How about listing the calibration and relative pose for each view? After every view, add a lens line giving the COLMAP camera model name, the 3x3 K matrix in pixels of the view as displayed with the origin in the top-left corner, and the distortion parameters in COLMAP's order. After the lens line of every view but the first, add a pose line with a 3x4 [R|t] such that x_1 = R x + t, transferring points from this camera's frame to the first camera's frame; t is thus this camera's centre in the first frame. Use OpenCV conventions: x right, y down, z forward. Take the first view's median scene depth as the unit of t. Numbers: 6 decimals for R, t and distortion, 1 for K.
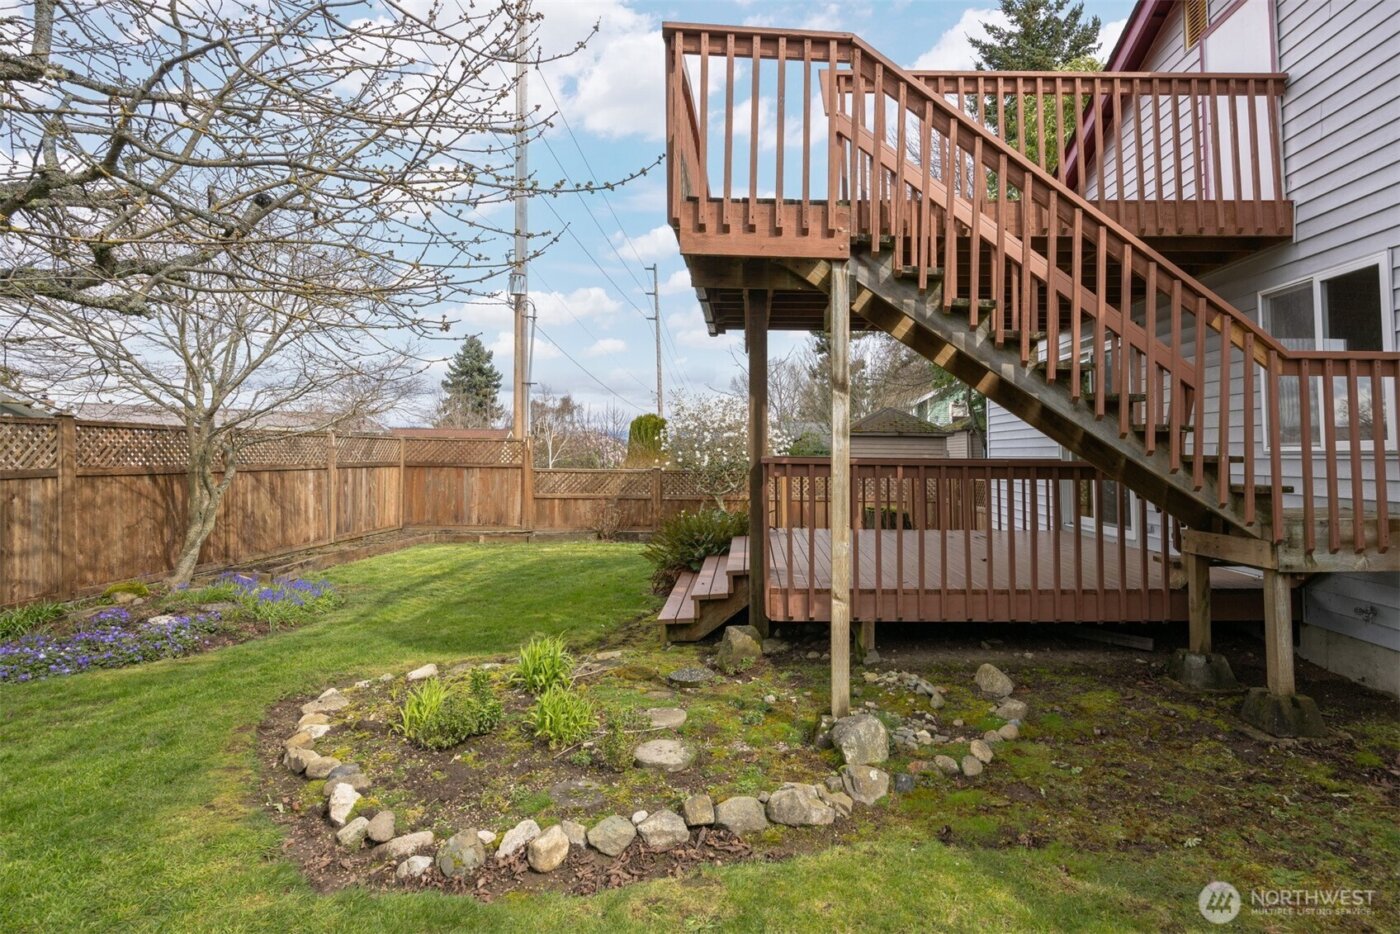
lens RADIAL K [[778.4, 0, 762.4], [0, 778.4, 401.7], [0, 0, 1]] dist [-0.002703, -0.000274]
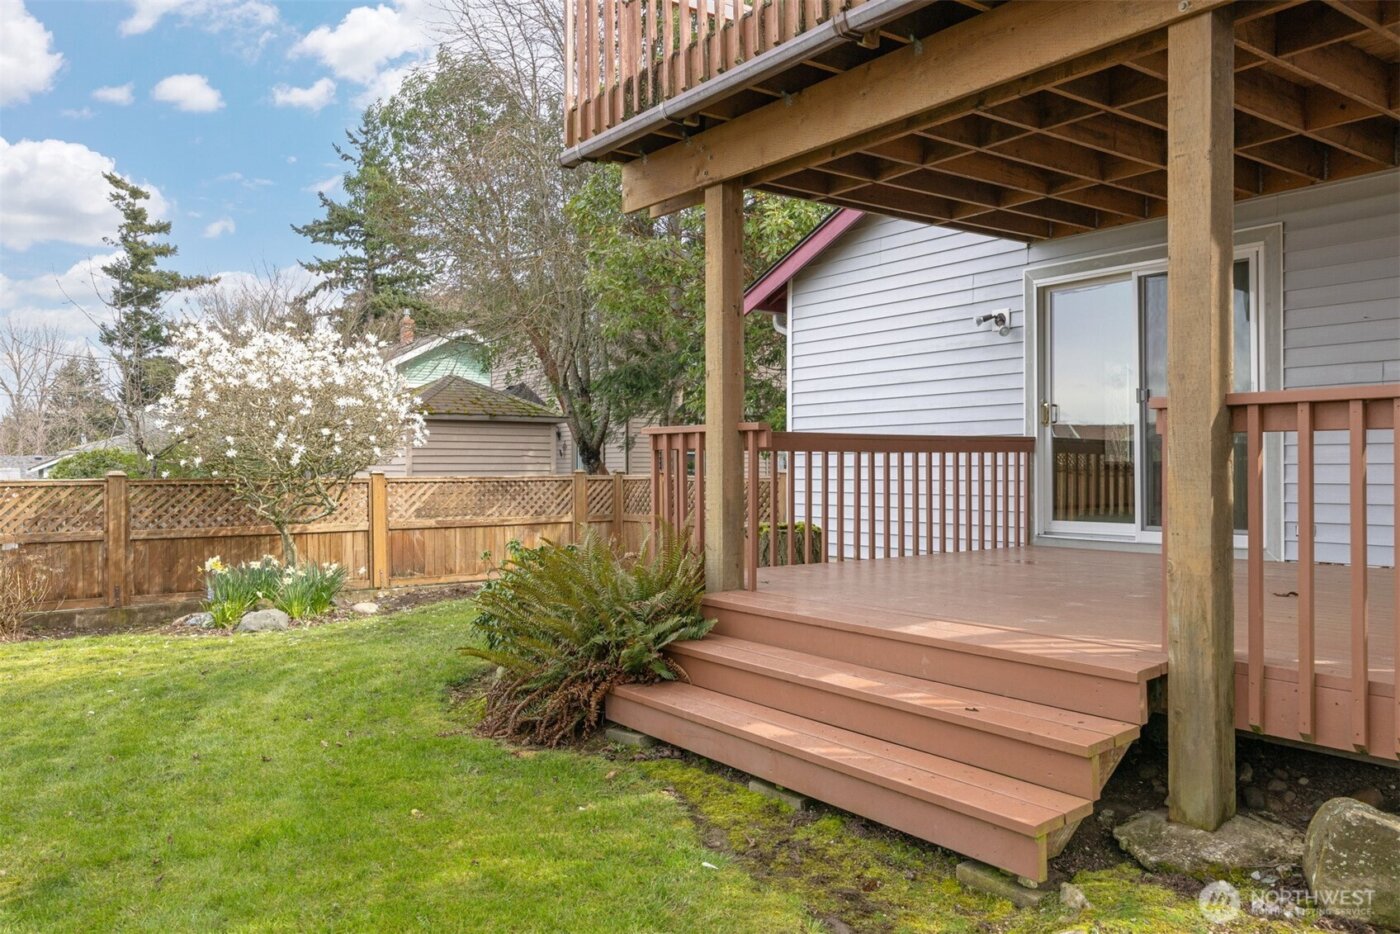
lens RADIAL K [[1038.4, 0, 700.0], [0, 1038.4, 467.0], [0, 0, 1]] dist [-0.013787, -0.000898]
pose [[0.812758, -0.016400, 0.582370, -0.724428], [-0.023495, 0.997868, 0.060891, 0.110782], [-0.582127, -0.063173, 0.810640, 0.922241]]
